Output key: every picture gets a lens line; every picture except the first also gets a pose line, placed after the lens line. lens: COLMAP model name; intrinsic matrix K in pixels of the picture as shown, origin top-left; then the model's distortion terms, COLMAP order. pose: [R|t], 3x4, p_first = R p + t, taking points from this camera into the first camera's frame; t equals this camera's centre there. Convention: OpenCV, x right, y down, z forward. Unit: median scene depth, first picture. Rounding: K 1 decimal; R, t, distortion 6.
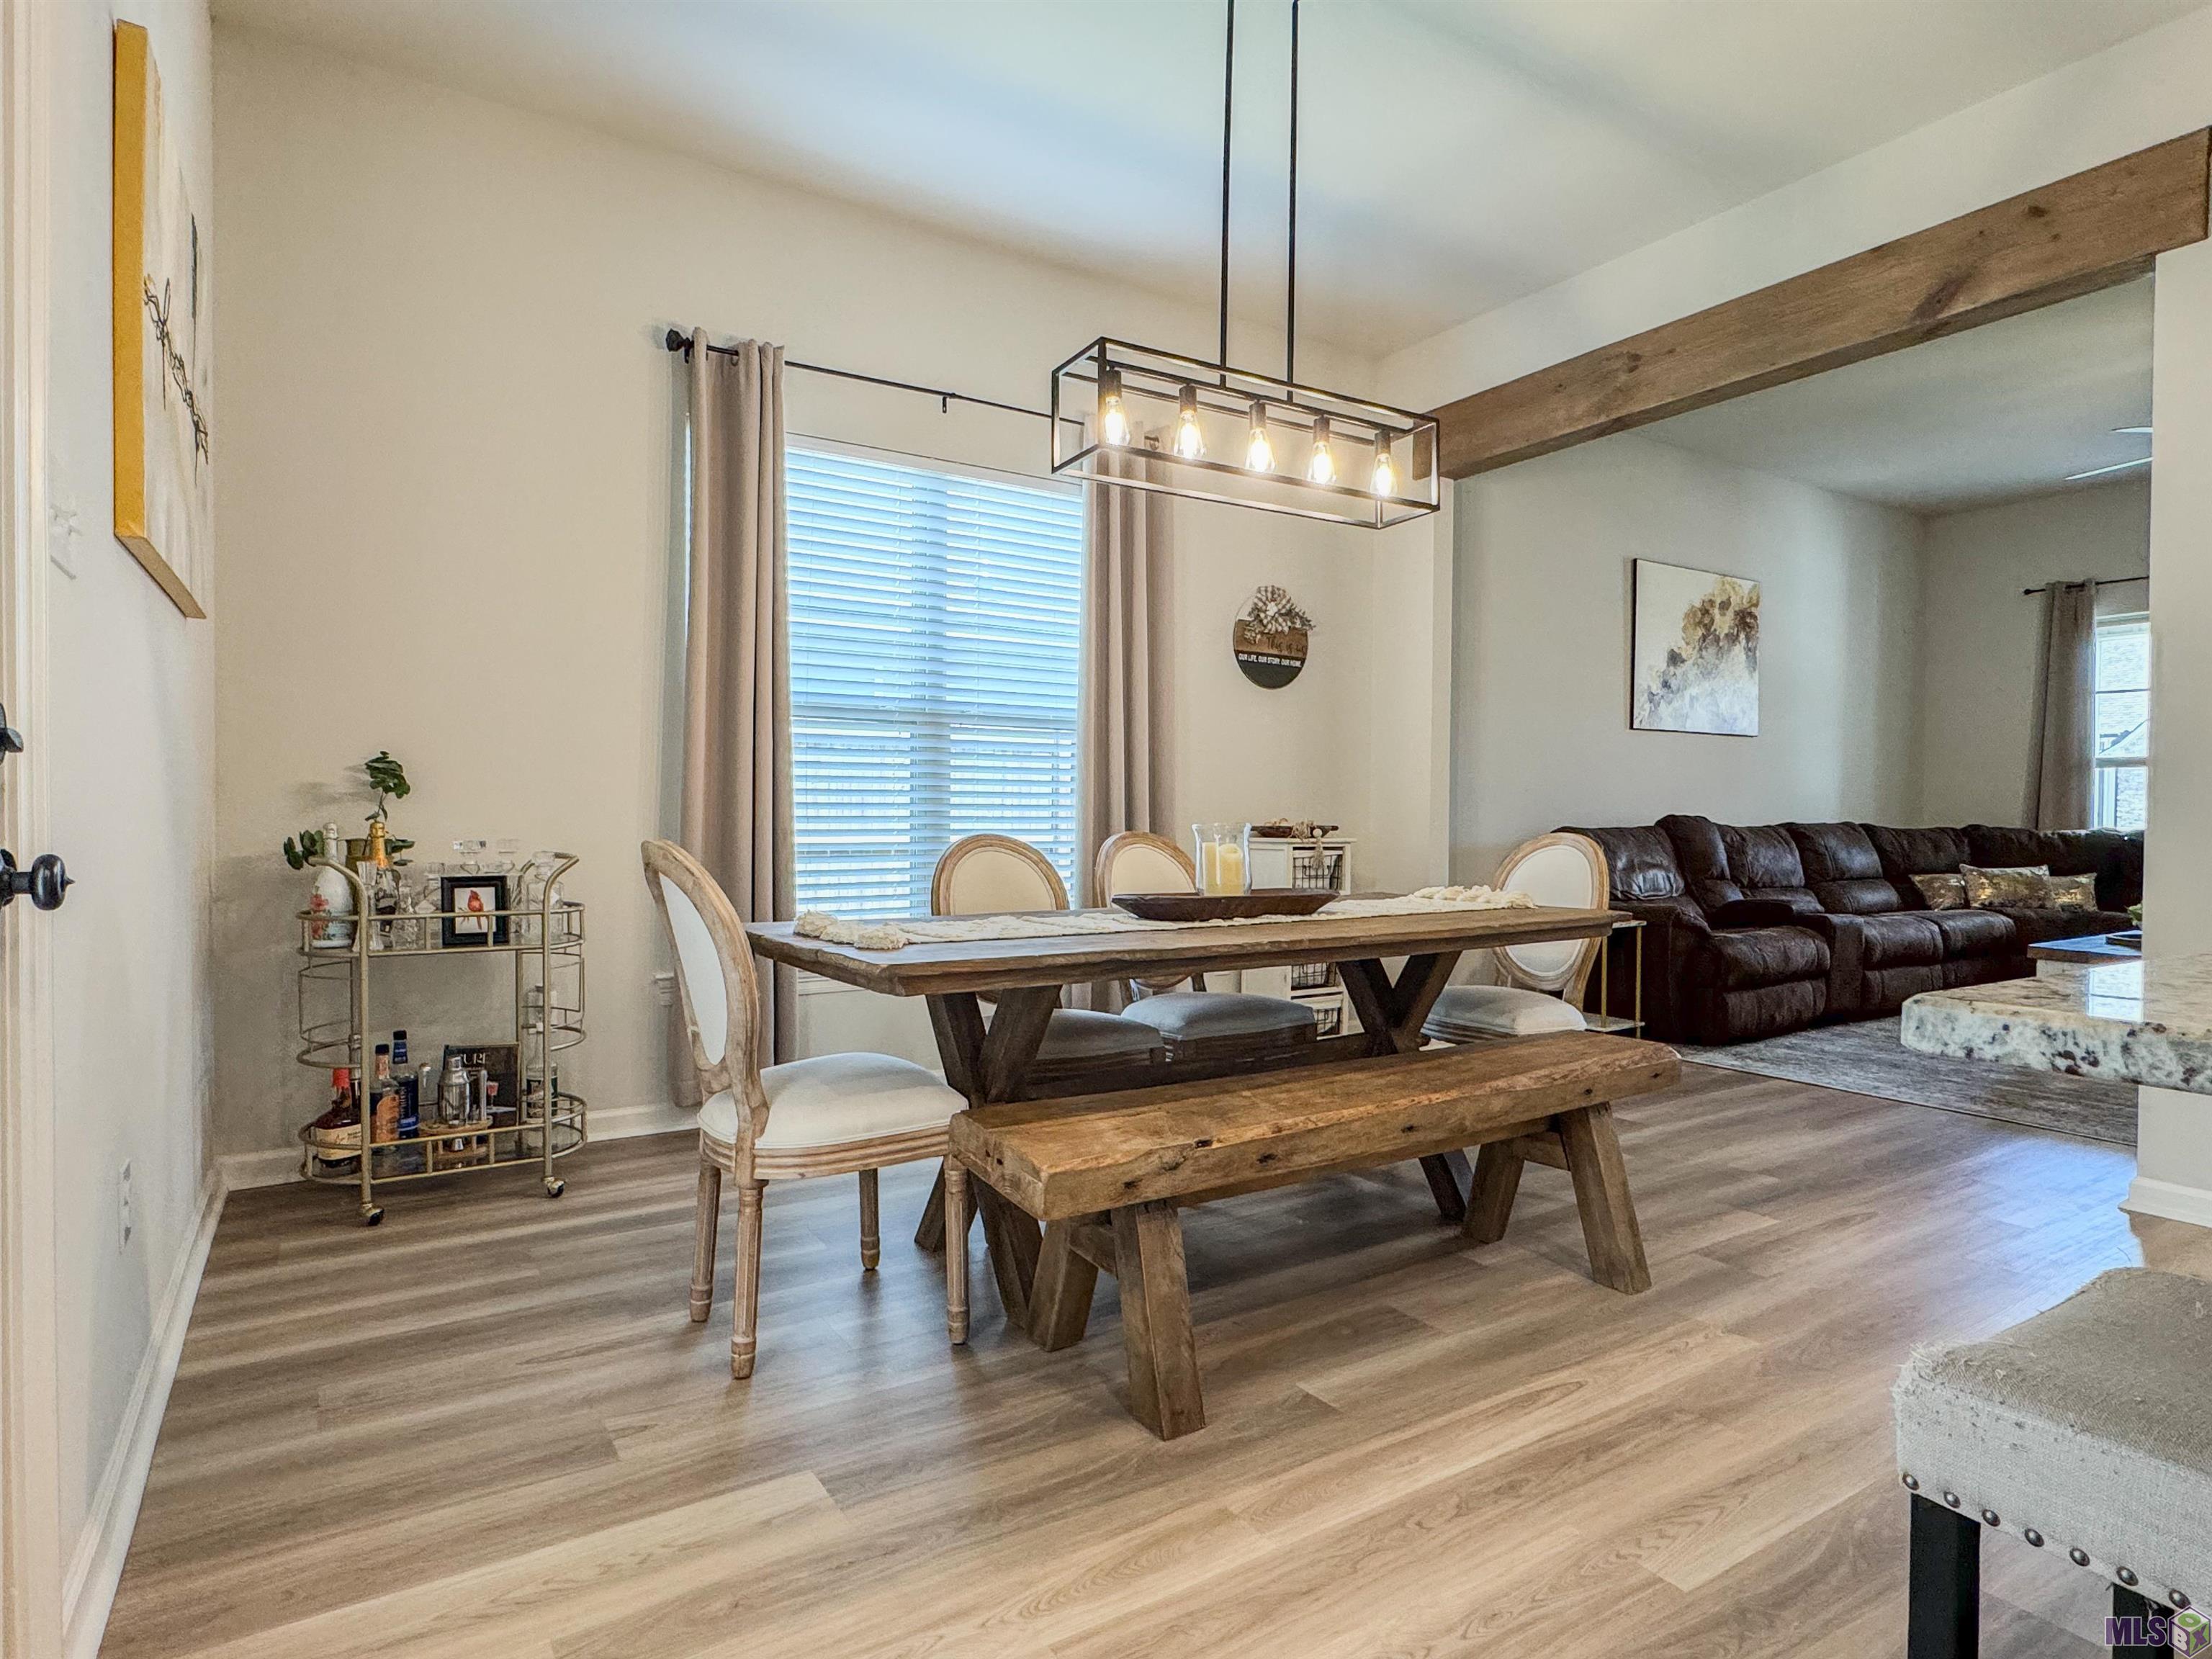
lens RADIAL K [[1209.9, 0, 1106.0], [0, 1209.9, 829.5], [0, 0, 1]] dist [0.003786, 0.001372]
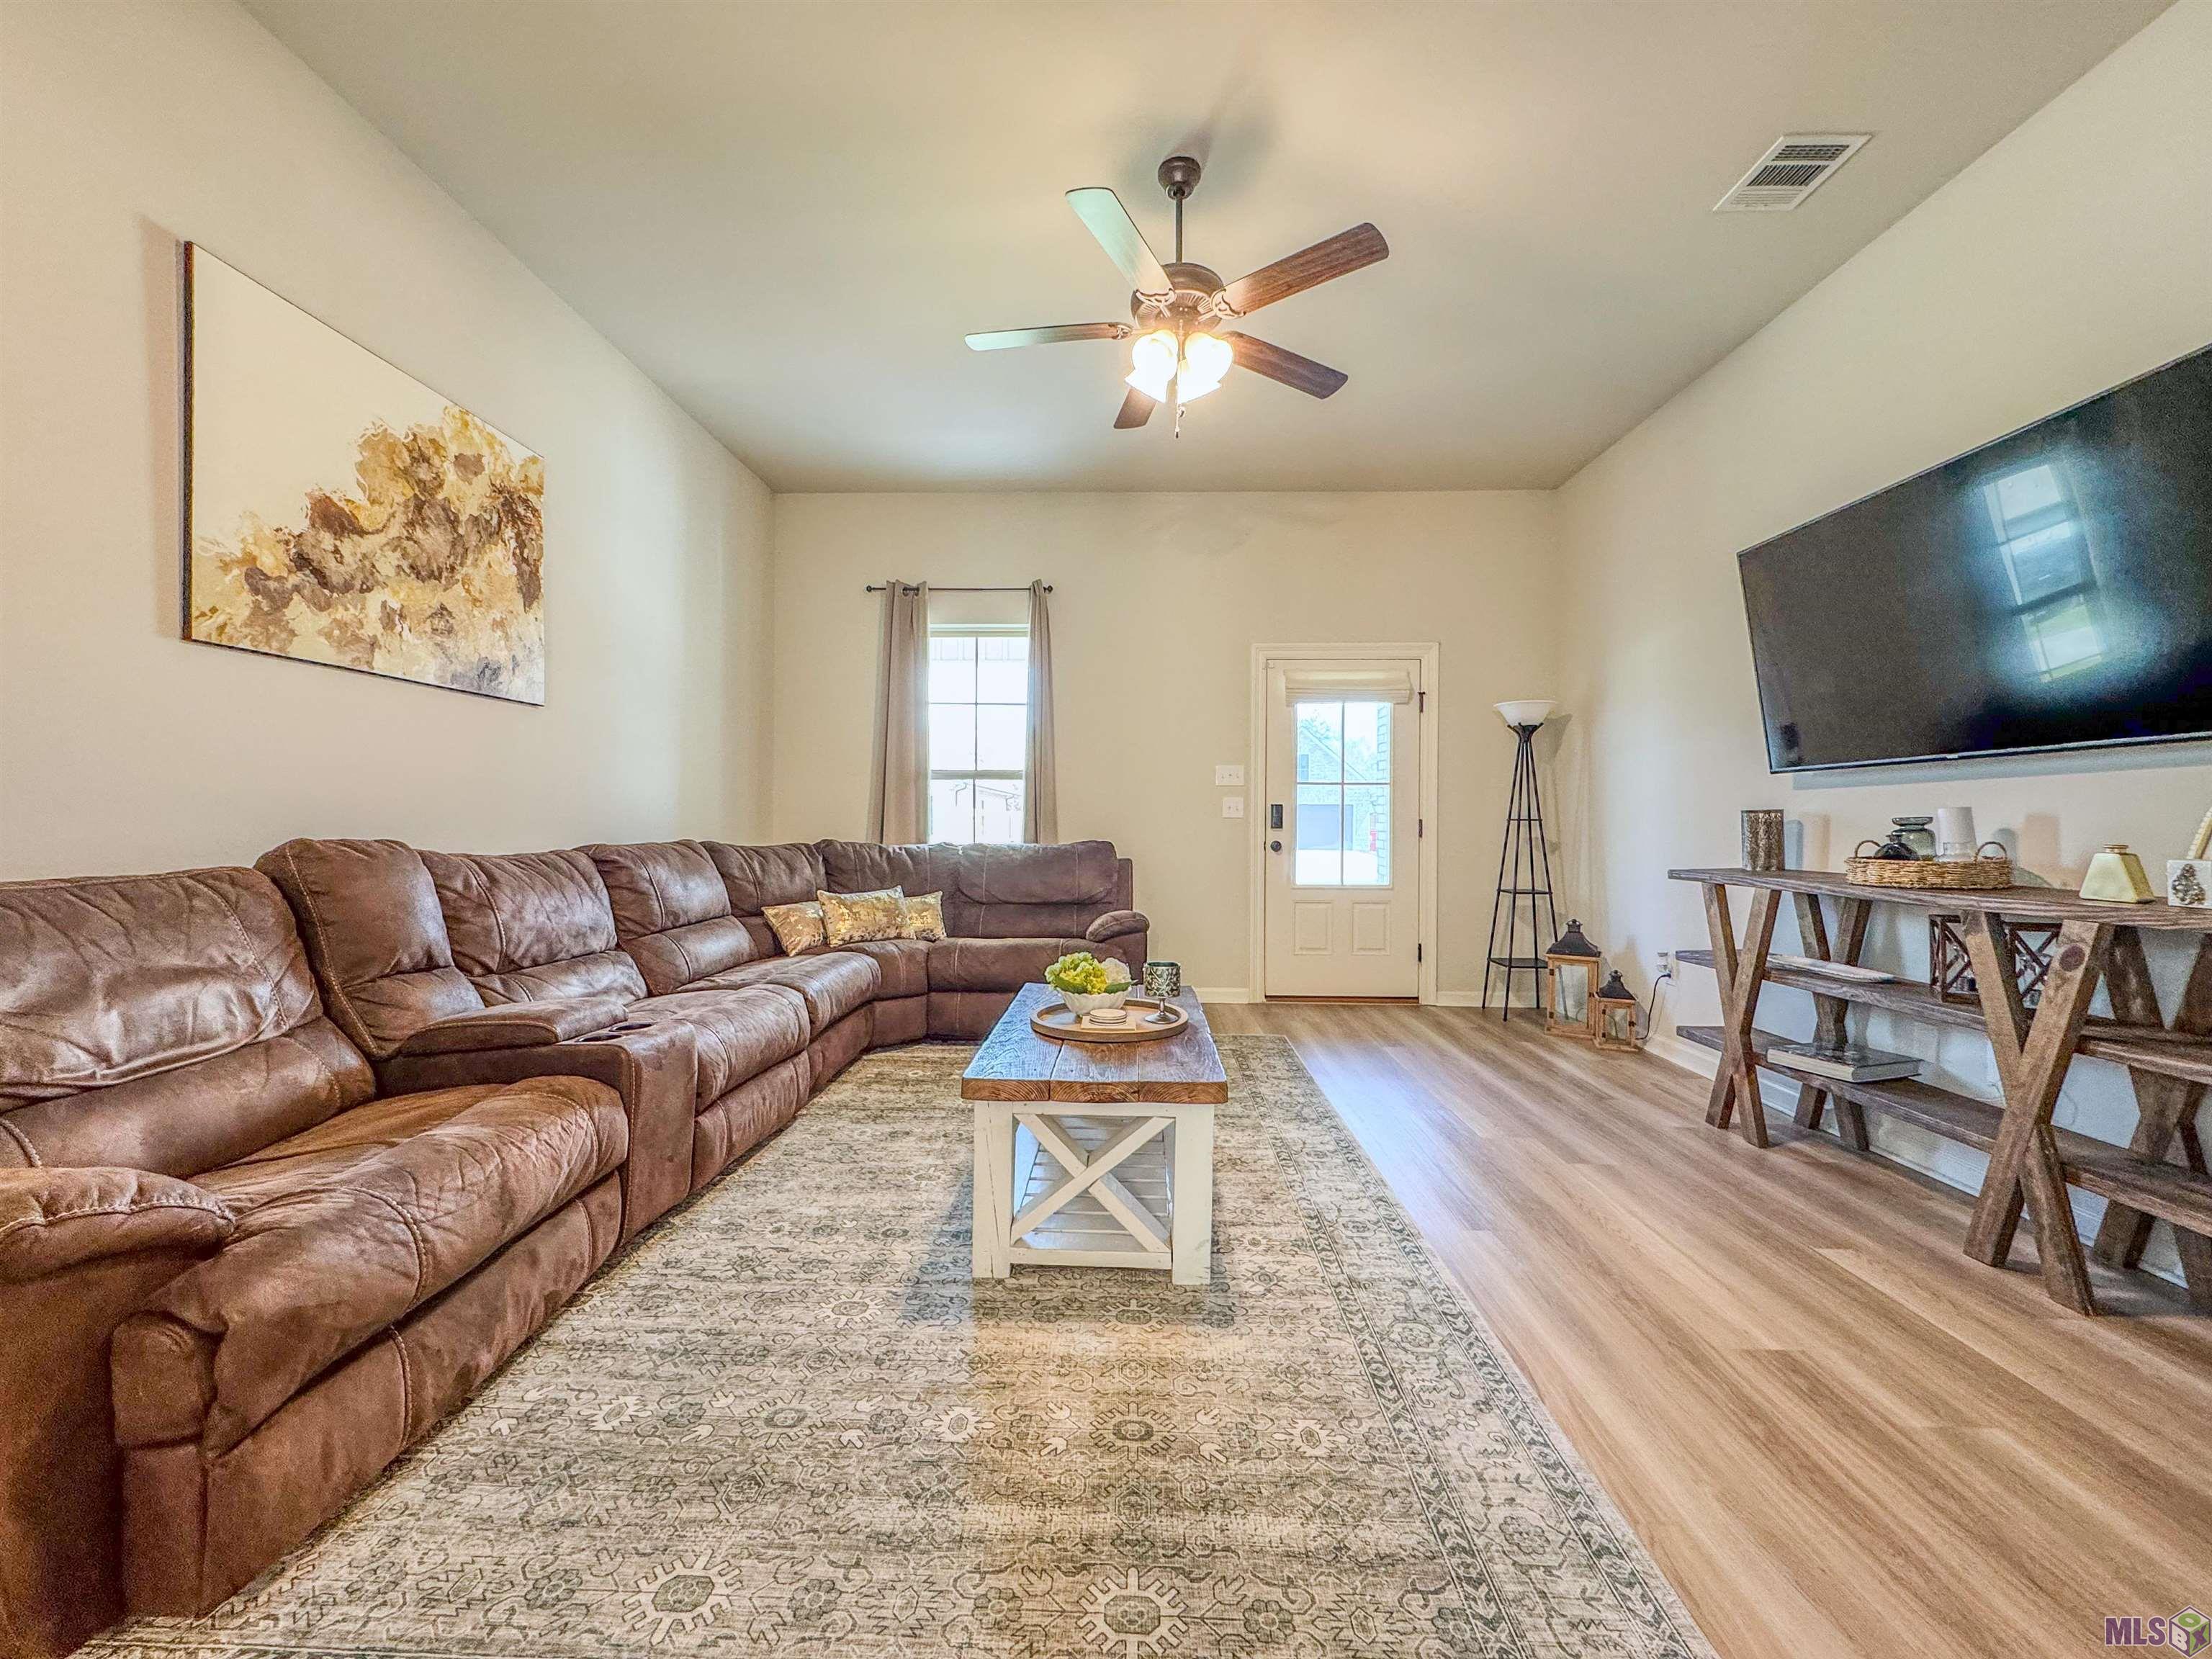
lens RADIAL K [[887.6, 0, 1106.0], [0, 887.6, 829.5], [0, 0, 1]] dist [-0.000609, -0.000032]
pose [[0.571185, -0.008954, 0.820772, 0.454072], [0.009345, 0.999947, 0.004406, -0.018055], [-0.820768, 0.005154, 0.571239, 0.695585]]
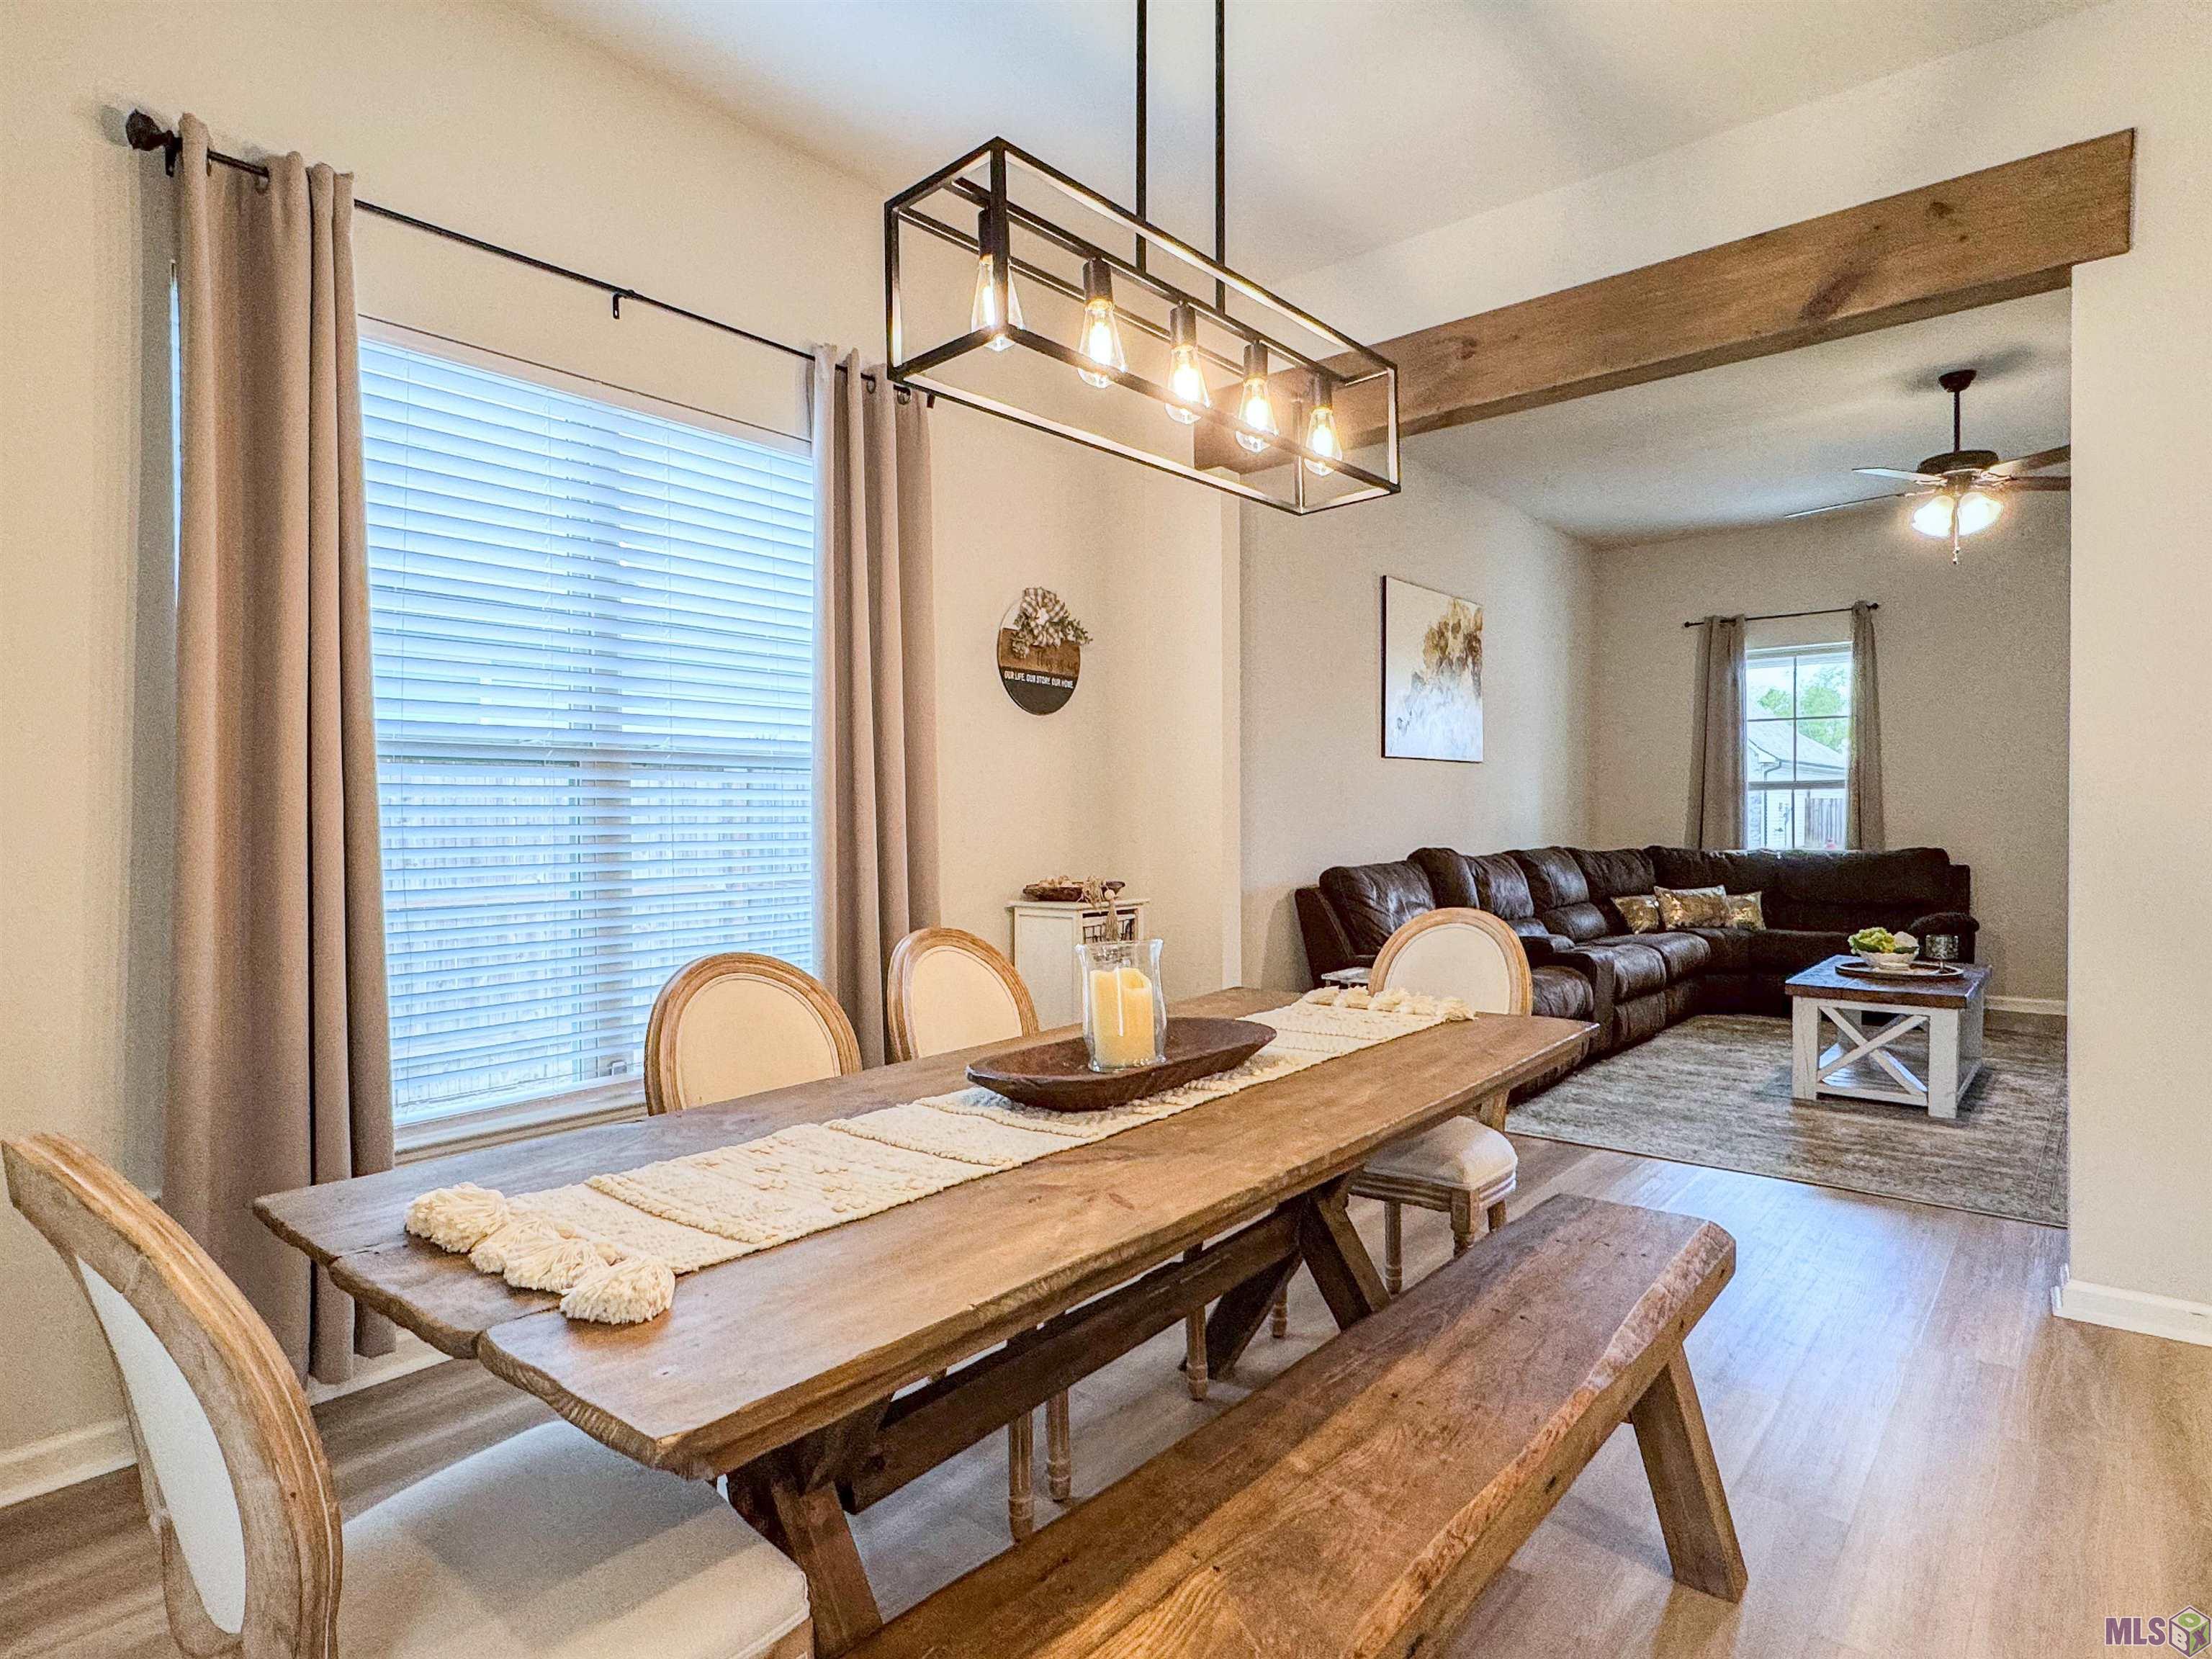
lens RADIAL K [[1209.9, 0, 1106.0], [0, 1209.9, 829.5], [0, 0, 1]] dist [0.003786, 0.001372]
pose [[0.955759, -0.015732, 0.293731, -0.060571], [0.016422, 0.999865, 0.000118, -0.037962], [-0.293694, 0.004710, 0.955888, 0.208154]]
